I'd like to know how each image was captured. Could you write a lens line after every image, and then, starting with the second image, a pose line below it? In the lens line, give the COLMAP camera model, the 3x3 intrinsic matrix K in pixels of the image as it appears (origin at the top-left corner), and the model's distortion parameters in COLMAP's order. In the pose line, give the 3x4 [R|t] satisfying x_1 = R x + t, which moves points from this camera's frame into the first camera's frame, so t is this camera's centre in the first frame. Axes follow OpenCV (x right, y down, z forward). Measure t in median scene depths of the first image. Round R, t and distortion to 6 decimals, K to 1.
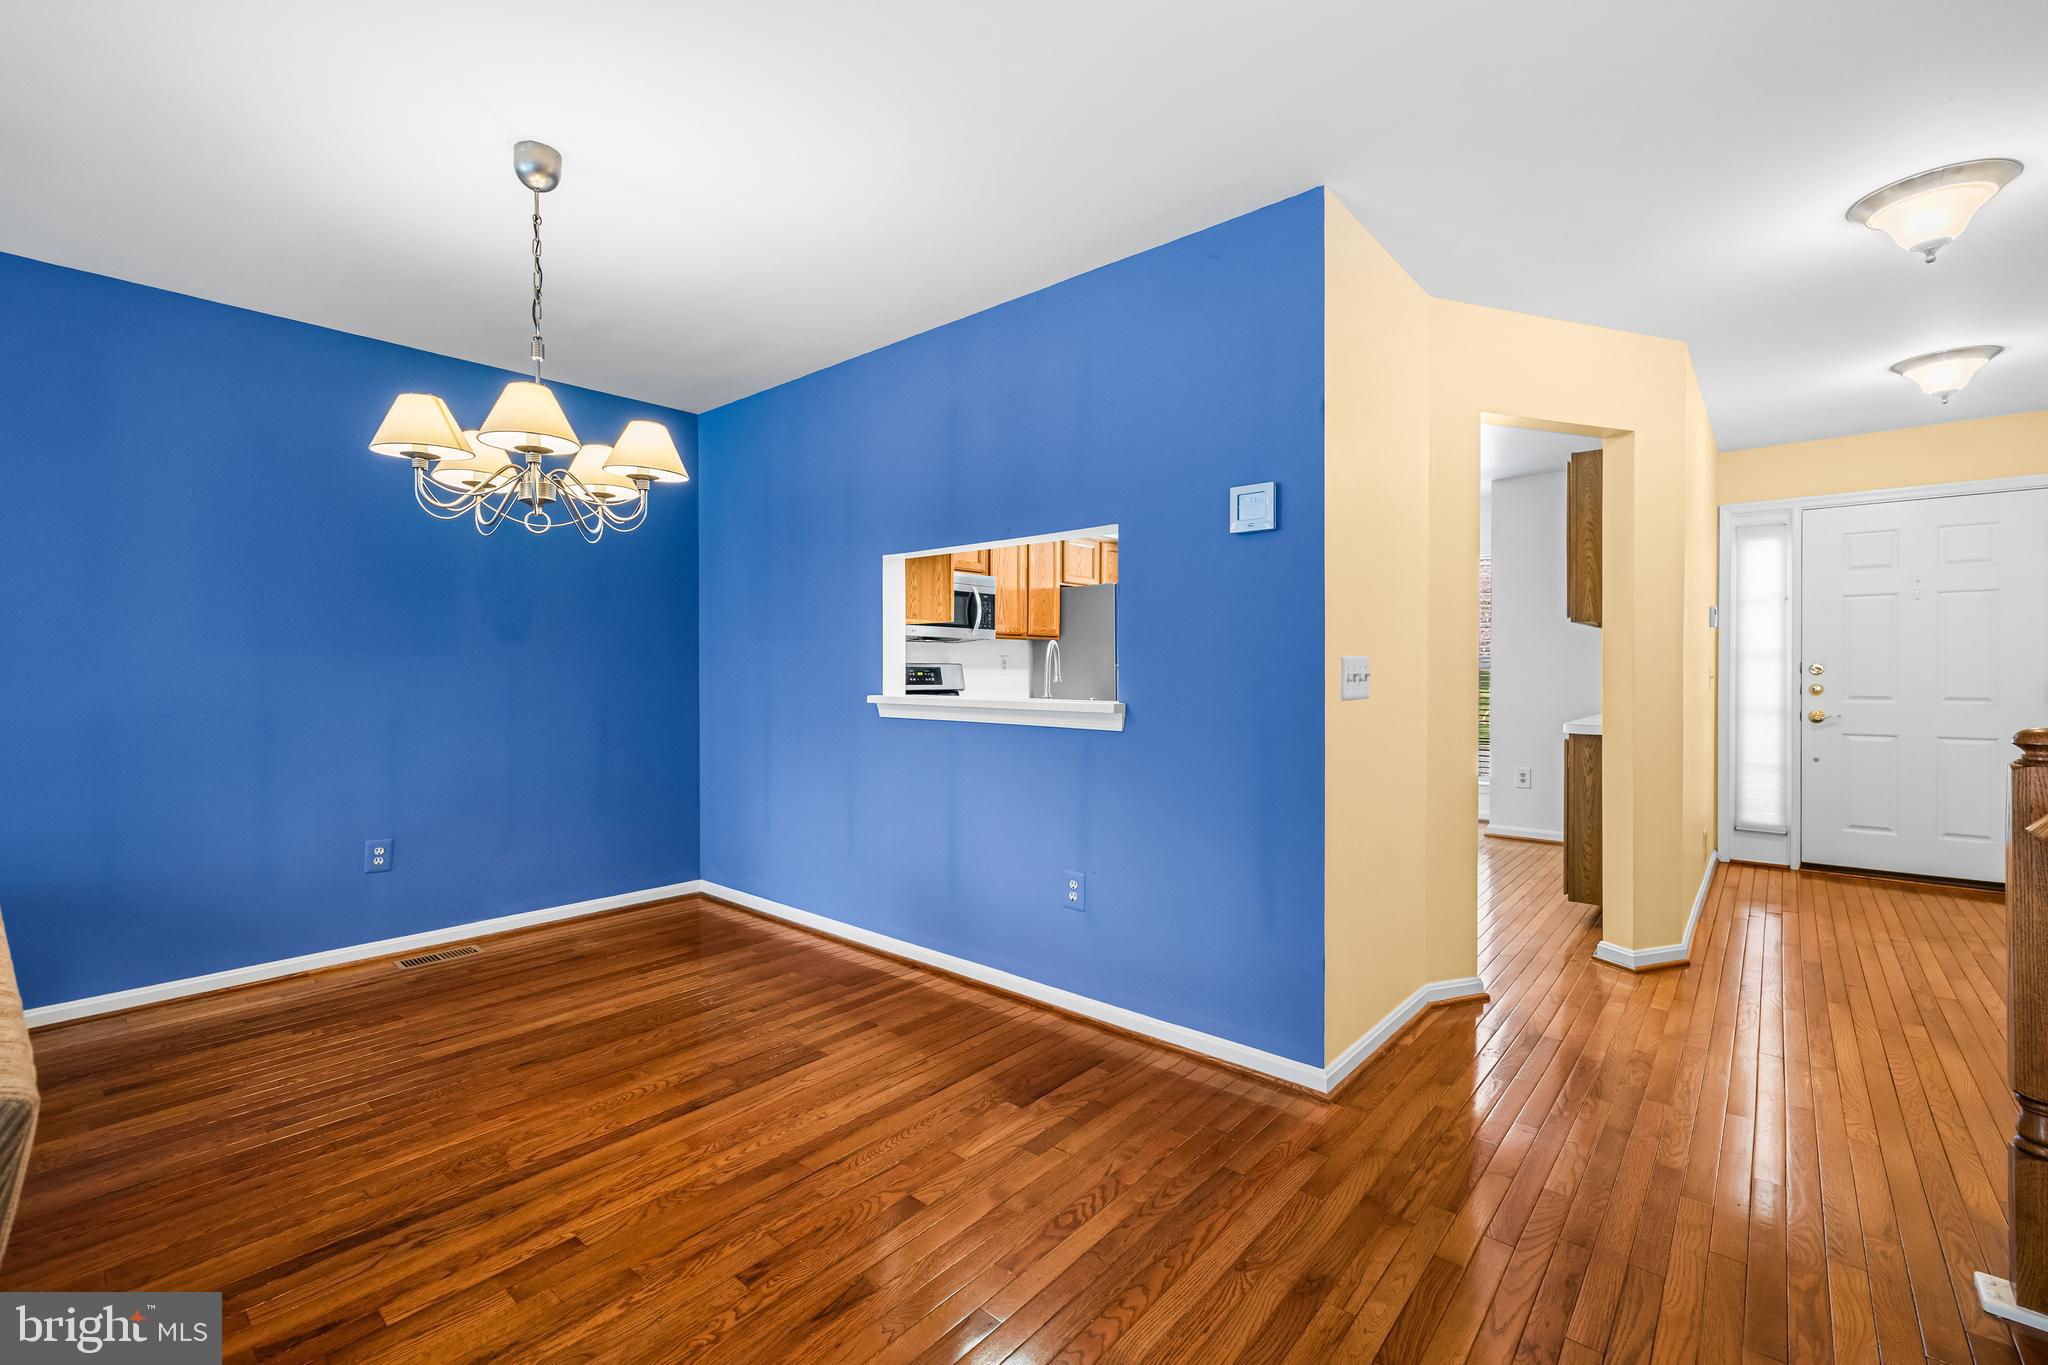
lens RADIAL K [[880.5, 0, 1025.5], [0, 880.5, 669.8], [0, 0, 1]] dist [-0.000192, 0.001683]
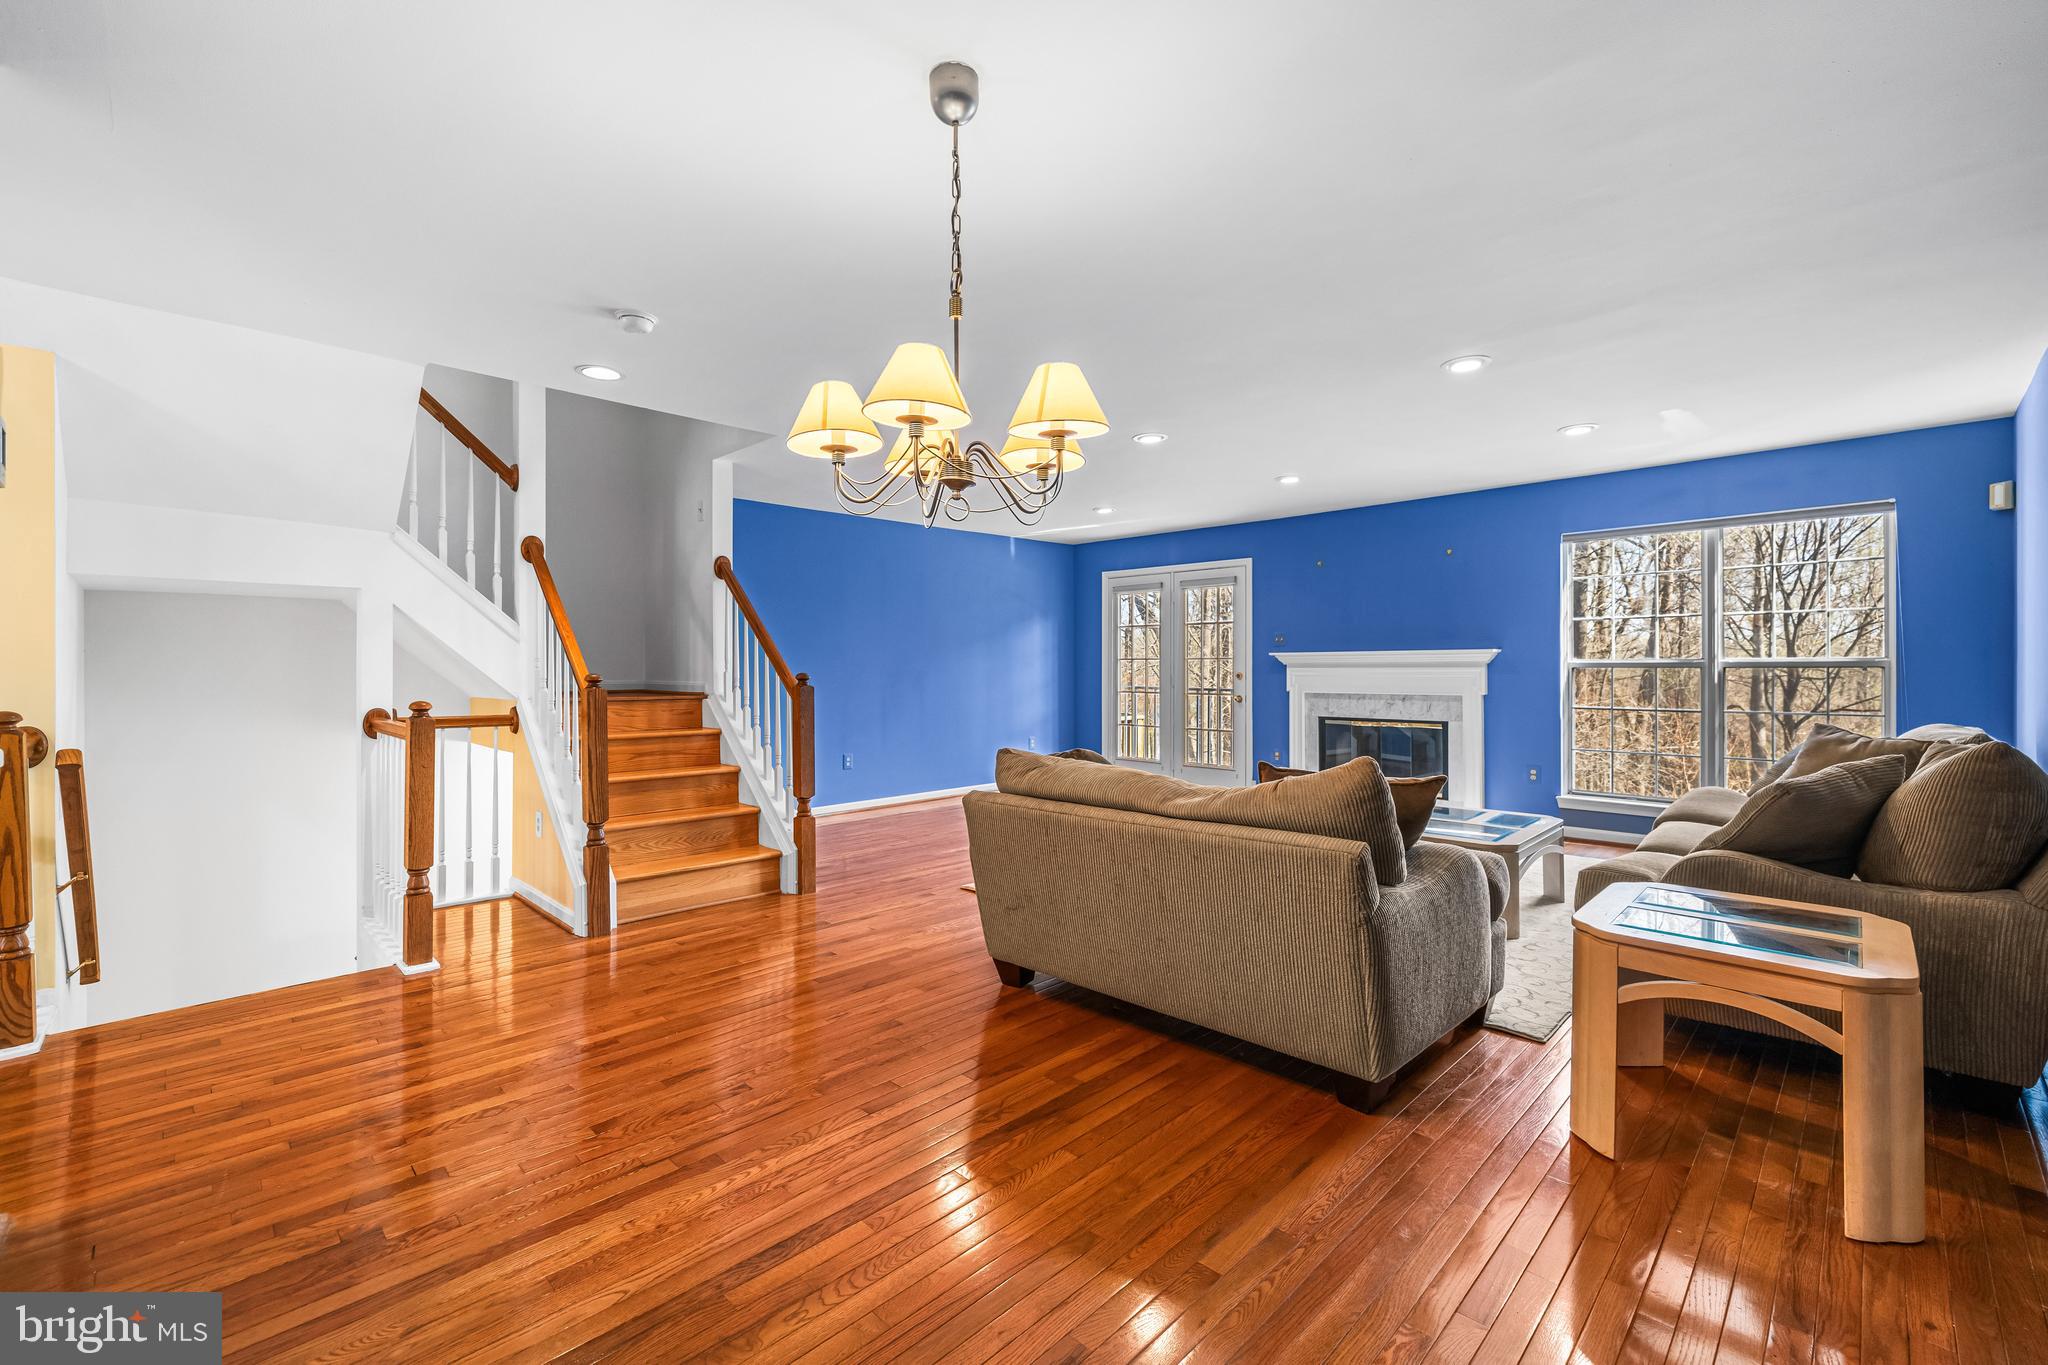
lens RADIAL K [[880.5, 0, 1030.0], [0, 880.5, 669.4], [0, 0, 1]] dist [-0.000192, 0.001683]
pose [[-0.997169, 0.003777, 0.075104, -0.821819], [0.003594, 0.999990, -0.002565, -0.003244], [-0.075113, -0.002288, -0.997172, 2.210502]]
